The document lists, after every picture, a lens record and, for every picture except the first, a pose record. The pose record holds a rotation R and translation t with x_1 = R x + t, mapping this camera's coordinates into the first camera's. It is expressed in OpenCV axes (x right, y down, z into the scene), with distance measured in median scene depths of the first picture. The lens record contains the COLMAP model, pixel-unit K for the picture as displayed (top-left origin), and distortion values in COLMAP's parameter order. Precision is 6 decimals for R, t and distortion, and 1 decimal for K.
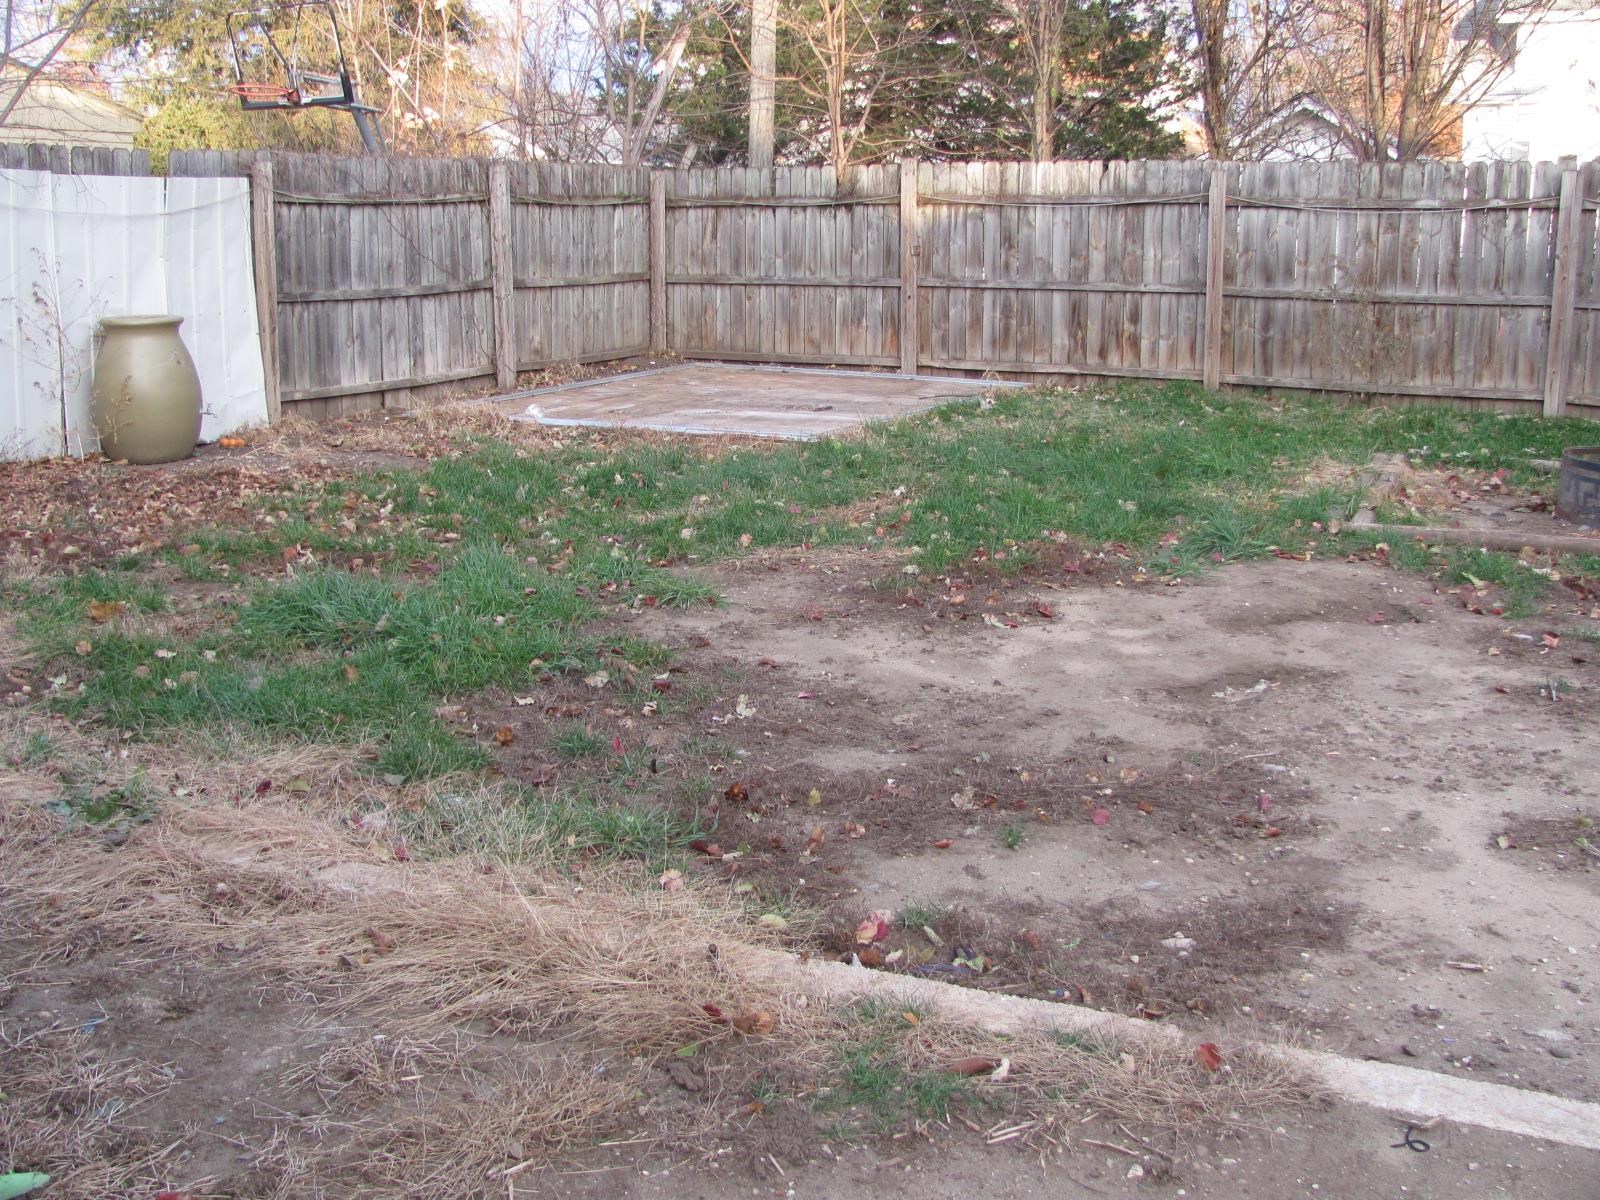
lens RADIAL K [[1696.7, 0, 800.0], [0, 1696.7, 600.0], [0, 0, 1]] dist [-0.206888, 0.232380]
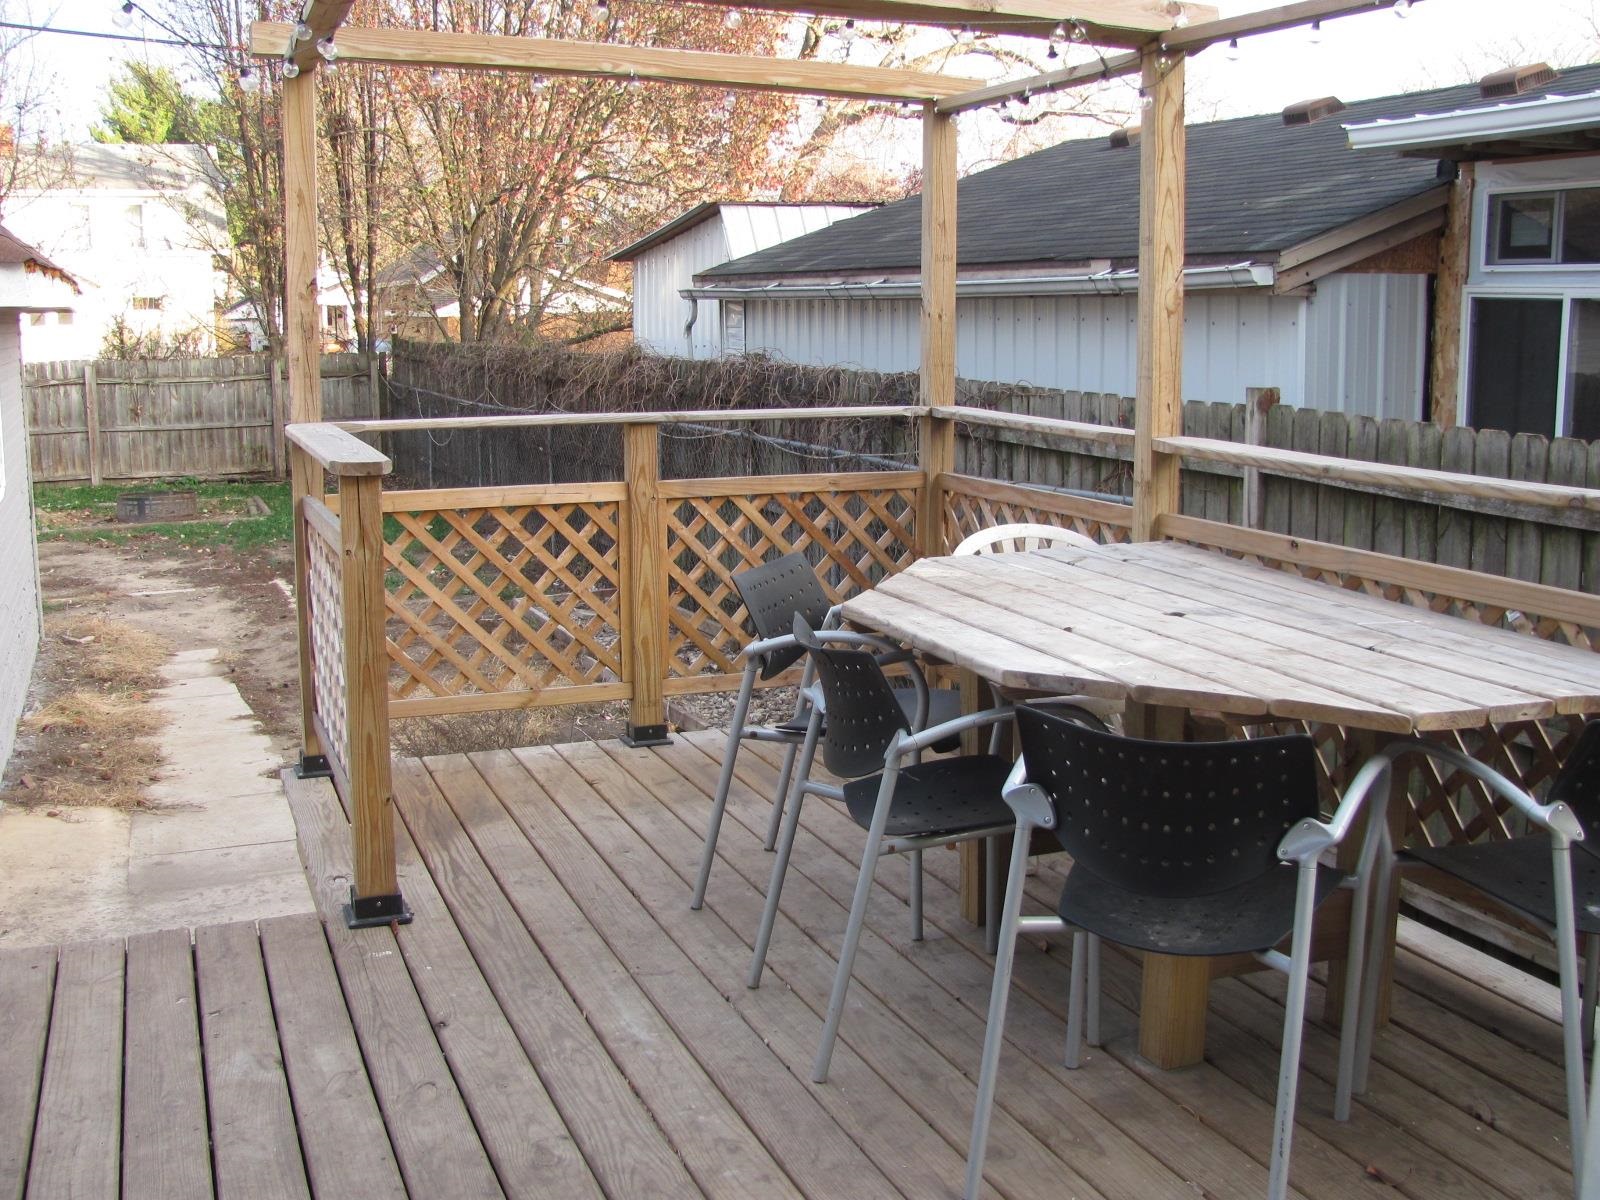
lens RADIAL K [[1696.7, 0, 800.0], [0, 1696.7, 600.0], [0, 0, 1]] dist [-0.206888, 0.232380]
pose [[0.637984, -0.132848, 0.758504, -0.837253], [0.173633, 0.984457, 0.026379, 0.190186], [-0.750219, 0.114871, 0.651134, -1.466875]]
